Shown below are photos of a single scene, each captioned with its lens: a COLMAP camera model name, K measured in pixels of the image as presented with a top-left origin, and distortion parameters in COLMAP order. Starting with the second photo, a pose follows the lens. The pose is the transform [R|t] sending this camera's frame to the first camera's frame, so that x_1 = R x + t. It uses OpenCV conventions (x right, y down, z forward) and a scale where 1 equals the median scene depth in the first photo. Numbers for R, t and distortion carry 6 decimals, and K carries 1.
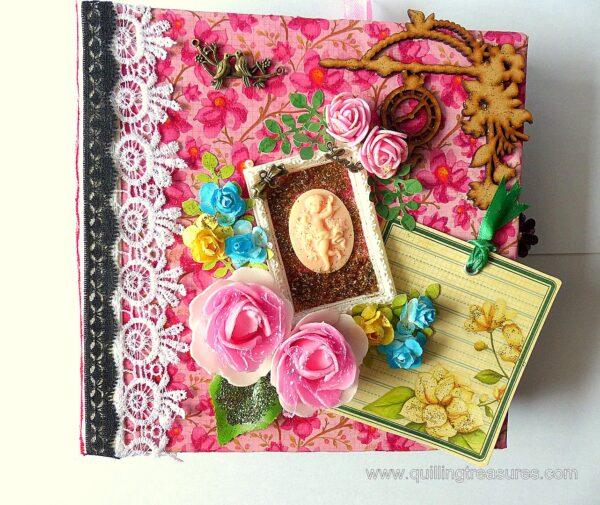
lens RADIAL K [[501.0, 0, 290.2], [0, 501.0, 250.5], [0, 0, 1]] dist [-0.040156, 0.008623]
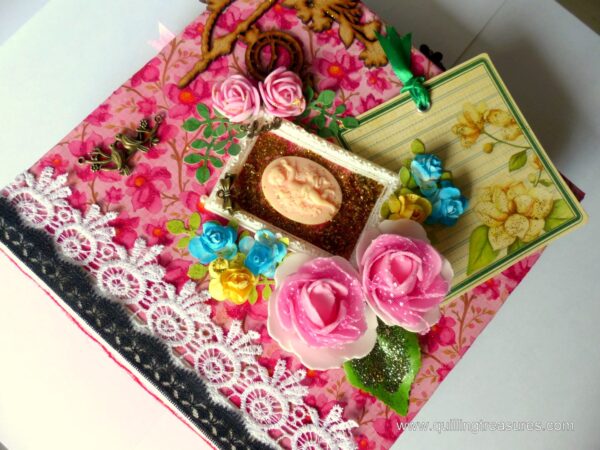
lens RADIAL K [[445.3, 0, 298.0], [0, 445.3, 219.7], [0, 0, 1]] dist [-0.039920, 0.011885]
pose [[0.651982, -0.750965, 0.104744, -0.083154], [0.758045, 0.642479, -0.112198, 0.096653], [0.016961, 0.152551, 0.988150, 0.124050]]
